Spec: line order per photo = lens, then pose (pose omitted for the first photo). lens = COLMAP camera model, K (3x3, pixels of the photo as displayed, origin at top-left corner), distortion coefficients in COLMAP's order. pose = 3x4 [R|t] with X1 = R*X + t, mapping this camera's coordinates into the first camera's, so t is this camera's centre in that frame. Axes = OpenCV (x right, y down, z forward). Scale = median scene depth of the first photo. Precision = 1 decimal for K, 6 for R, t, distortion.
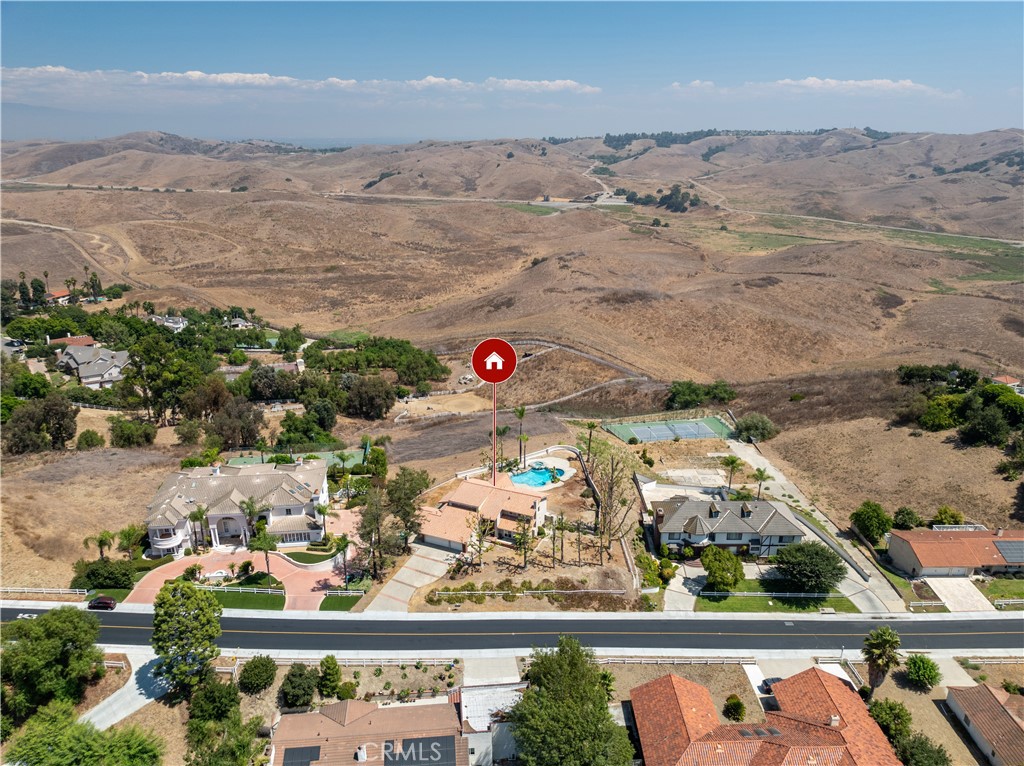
lens RADIAL K [[716.2, 0, 514.4], [0, 716.2, 382.2], [0, 0, 1]] dist [-0.038729, 0.005217]
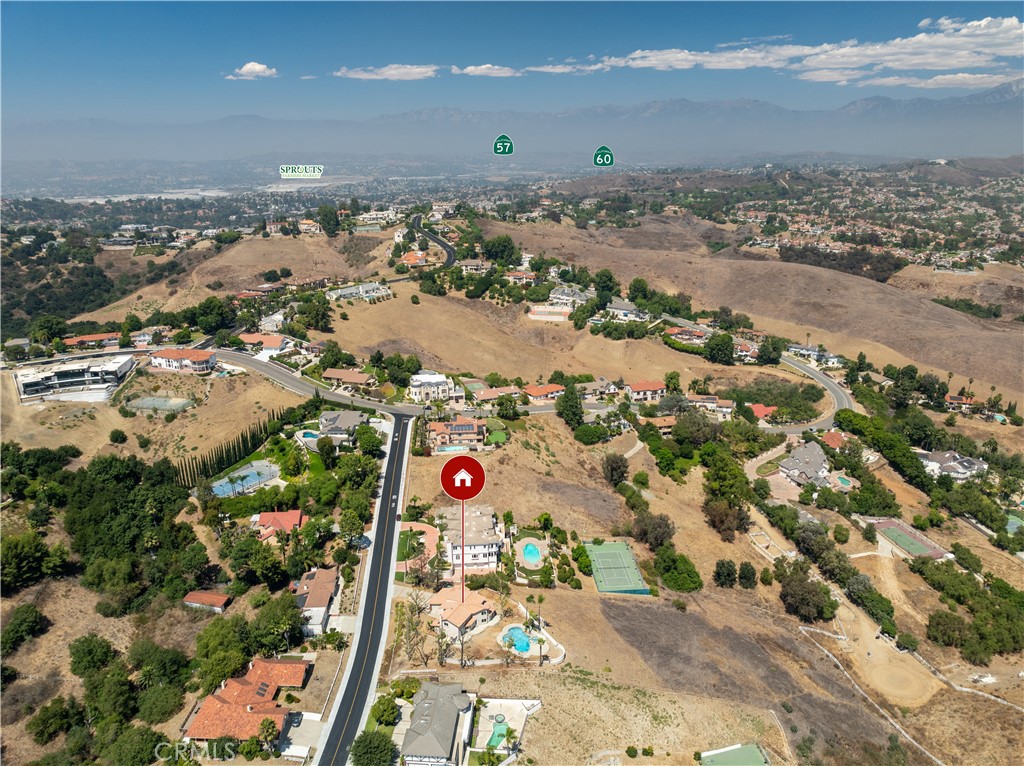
lens RADIAL K [[716.2, 0, 514.4], [0, 716.2, 382.2], [0, 0, 1]] dist [-0.038729, 0.005217]
pose [[-0.048507, 0.317548, -0.947001, 1.588767], [-0.324581, 0.891648, 0.315613, -1.008058], [0.944613, 0.322688, 0.059819, 0.968596]]
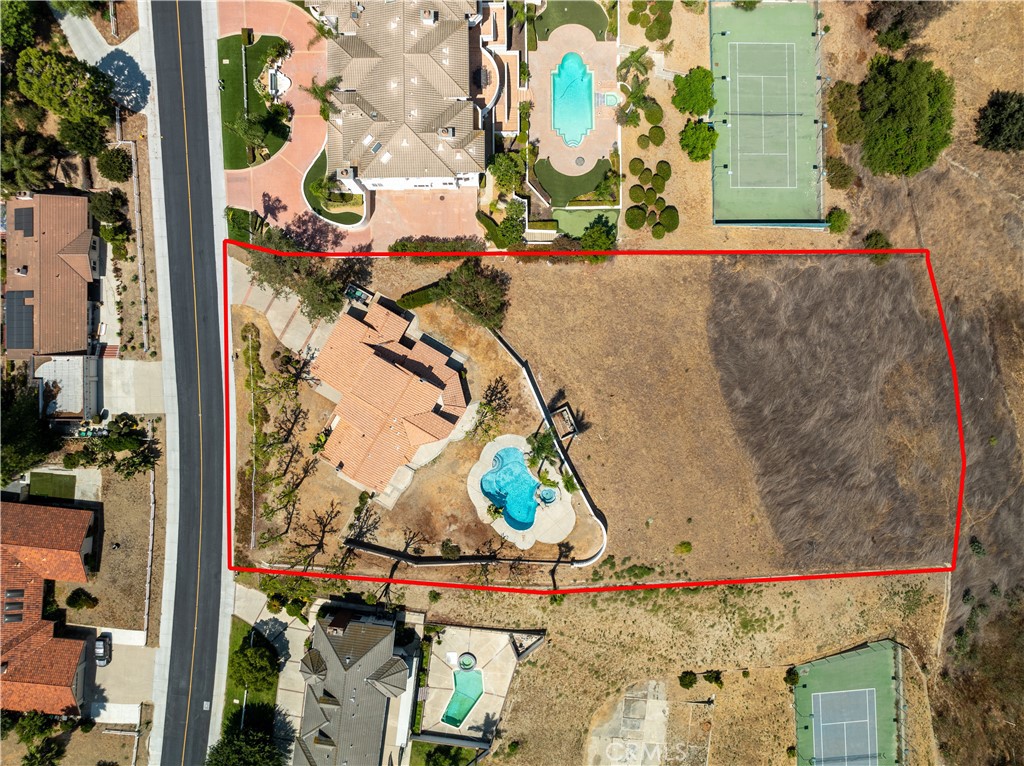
lens RADIAL K [[712.5, 0, 515.3], [0, 712.5, 386.7], [0, 0, 1]] dist [-0.026073, -0.004018]
pose [[-0.111511, 0.993540, 0.021077, -0.099878], [-0.336939, -0.057753, 0.939753, -0.640426], [0.934900, 0.097691, 0.341203, 0.998119]]
